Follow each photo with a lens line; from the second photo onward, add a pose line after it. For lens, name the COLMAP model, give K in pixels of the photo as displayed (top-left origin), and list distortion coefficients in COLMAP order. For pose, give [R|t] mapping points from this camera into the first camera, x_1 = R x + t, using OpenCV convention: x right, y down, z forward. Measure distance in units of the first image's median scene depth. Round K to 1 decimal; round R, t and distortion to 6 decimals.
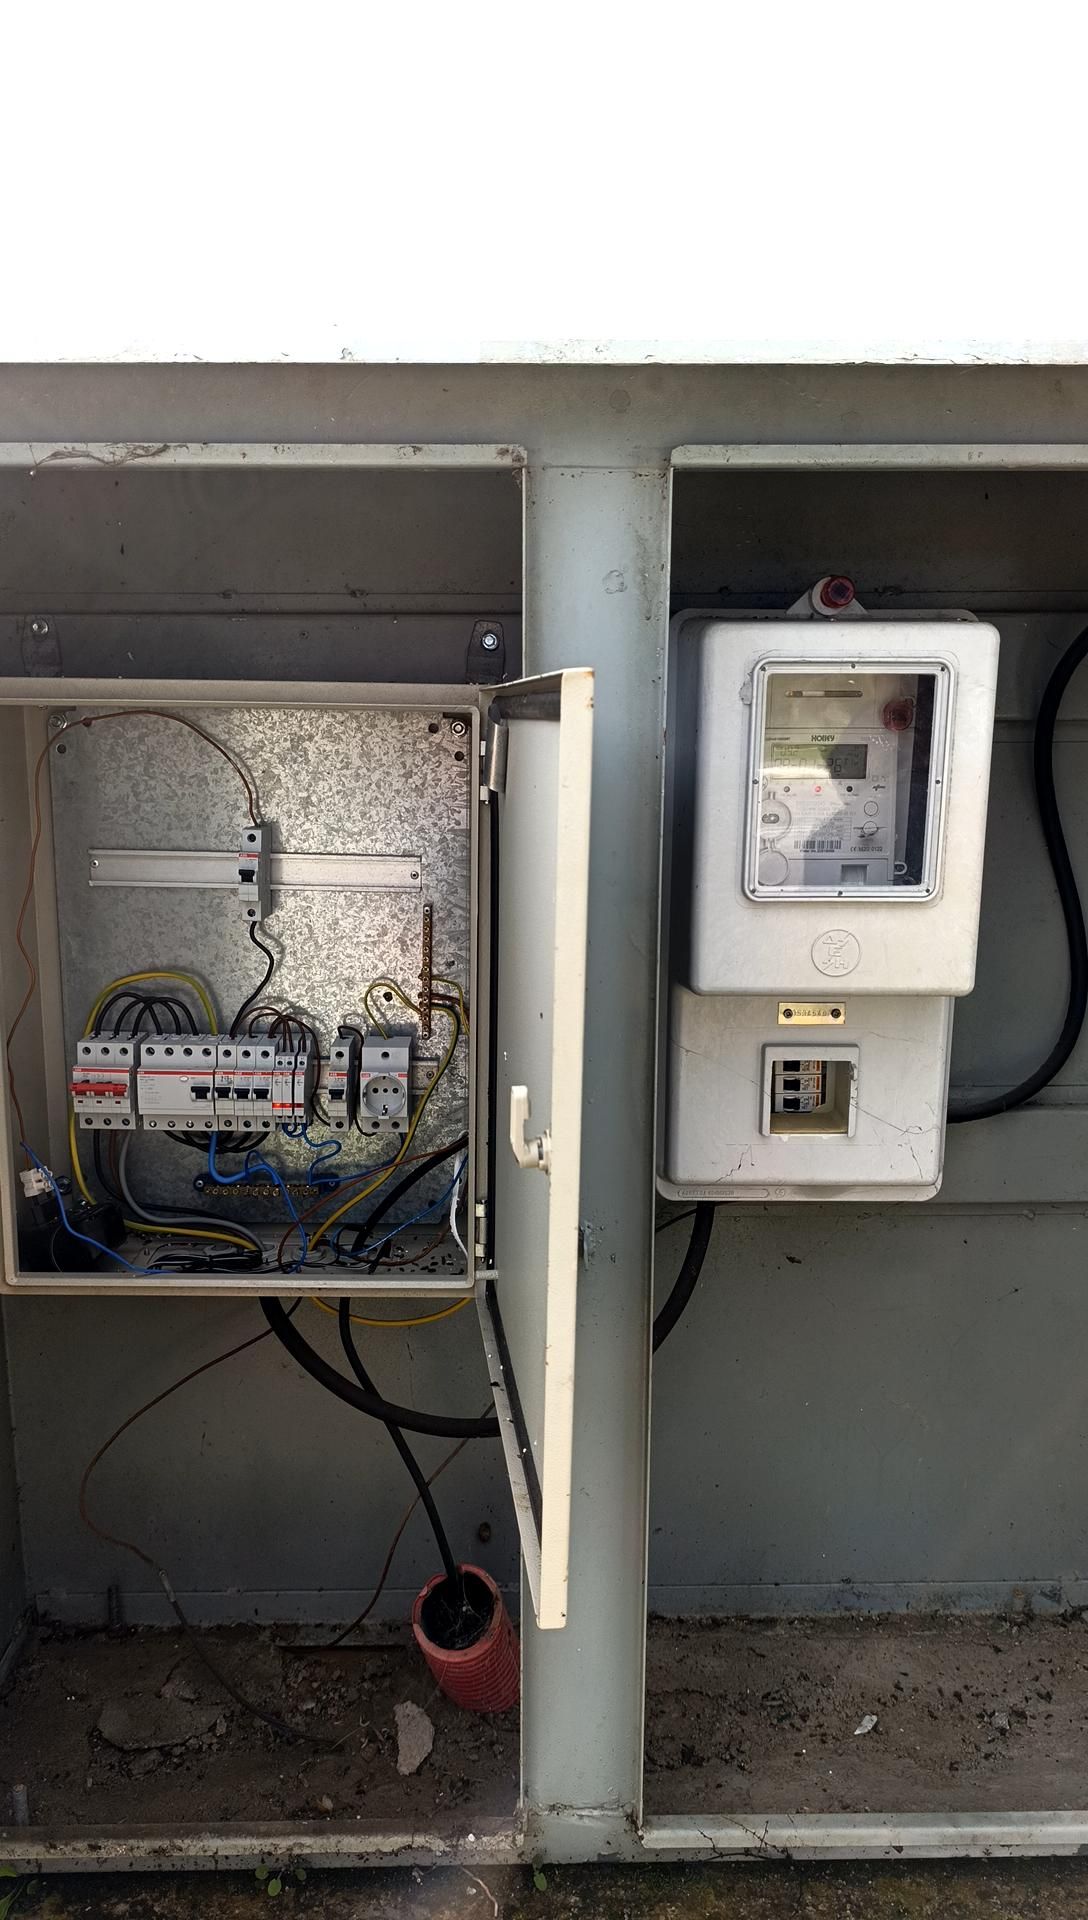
lens RADIAL K [[1434.7, 0, 544.0], [0, 1434.7, 960.0], [0, 0, 1]] dist [-0.008643, -0.011919]
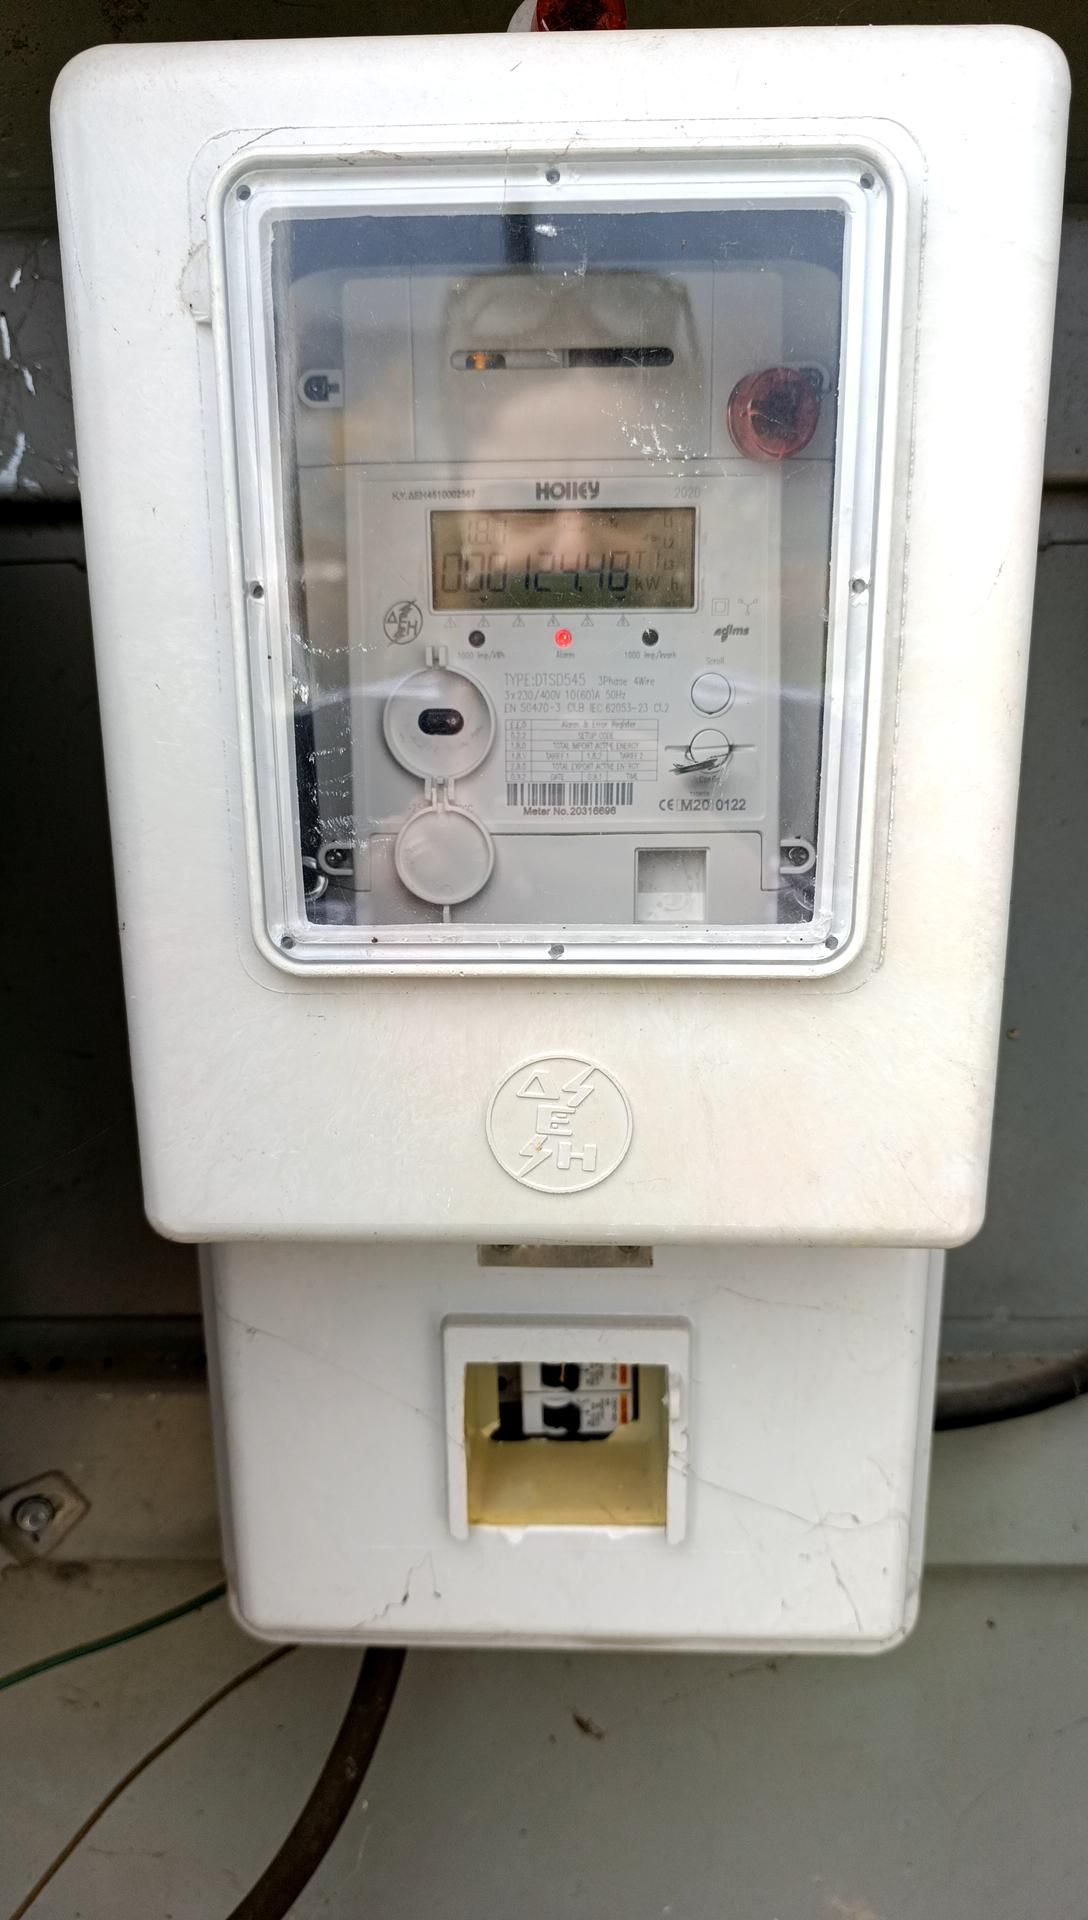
lens RADIAL K [[1505.8, 0, 546.5], [0, 1505.8, 980.7], [0, 0, 1]] dist [-0.069251, 0.094935]
pose [[0.999166, -0.000285, -0.040820, 0.217888], [0.002262, 0.998825, 0.048413, -0.055696], [0.040758, -0.048465, 0.997993, 0.667226]]
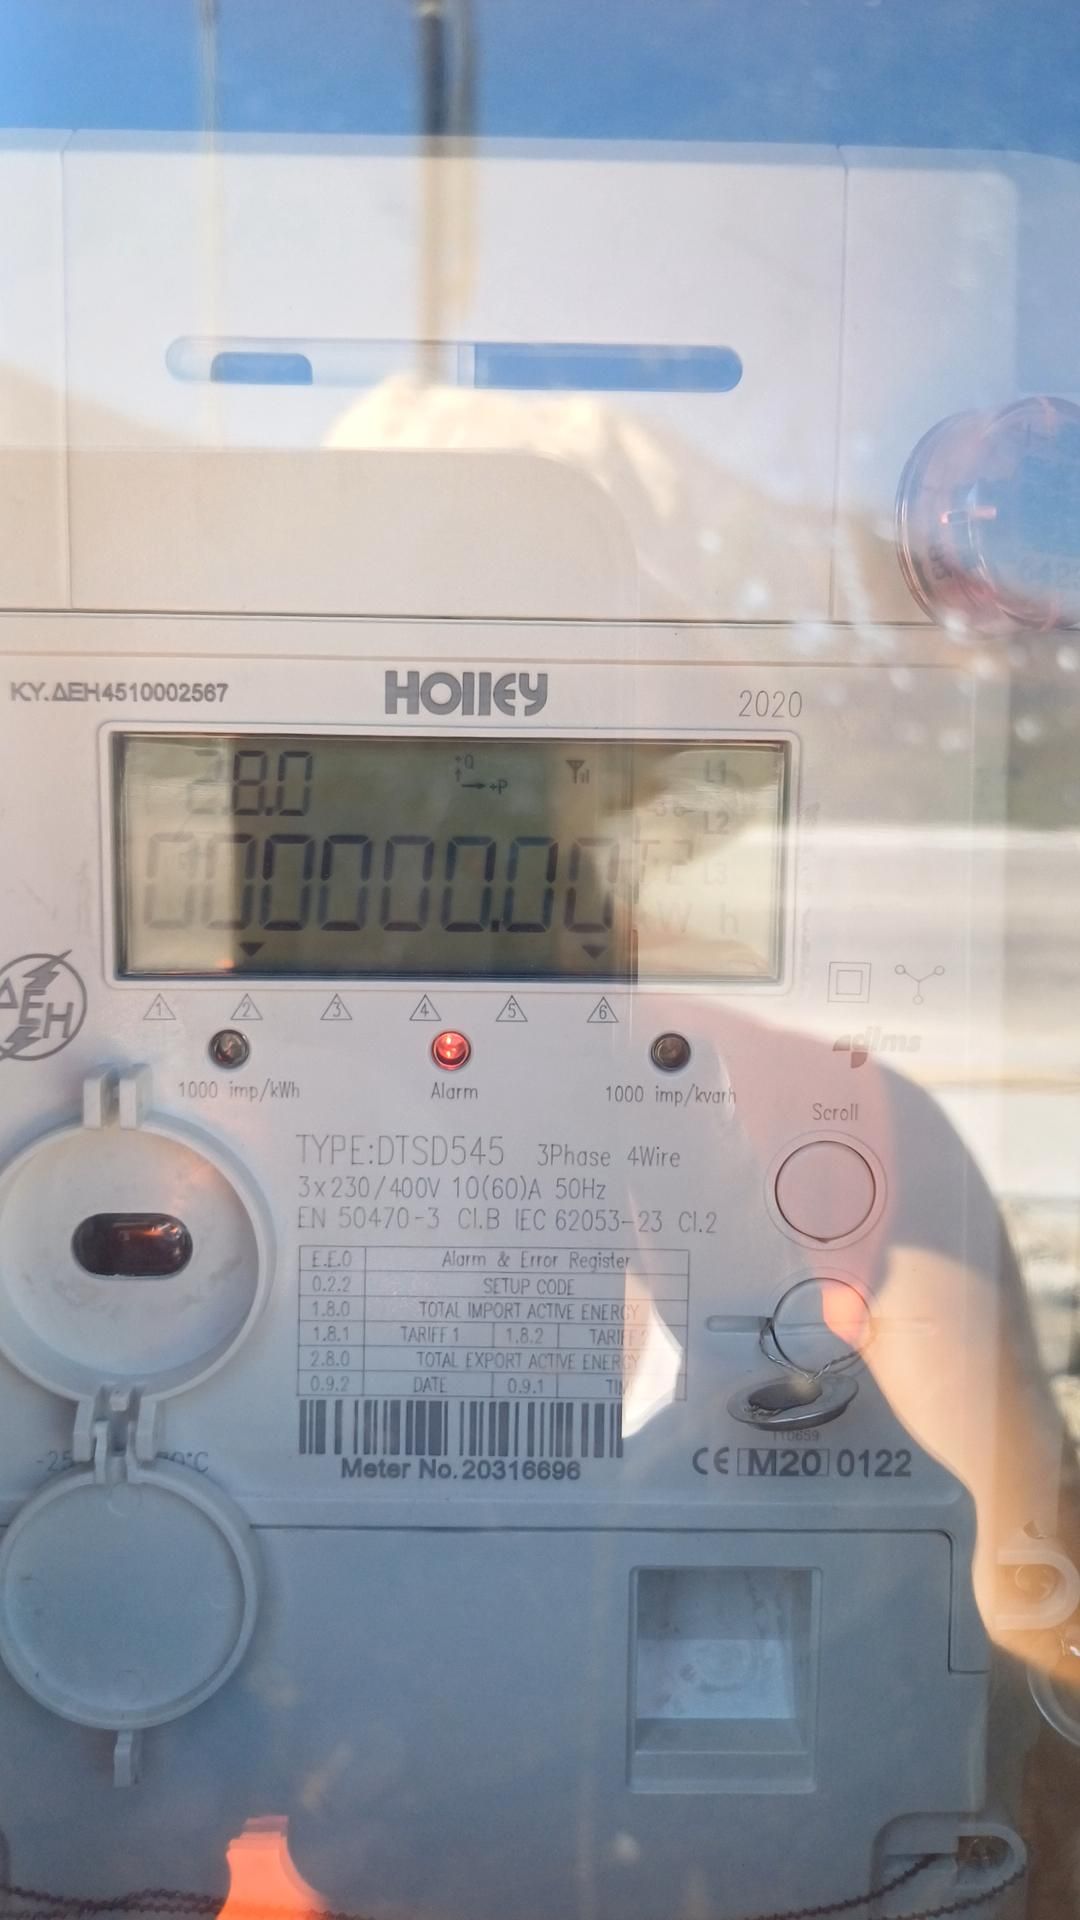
lens RADIAL K [[1511.4, 0, 540.0], [0, 1511.4, 960.0], [0, 0, 1]] dist [0.004151, -0.000773]
pose [[0.987595, -0.004976, 0.156945, 0.190622], [0.023914, 0.992605, -0.119010, -0.116919], [-0.155192, 0.121287, 0.980411, 0.907026]]
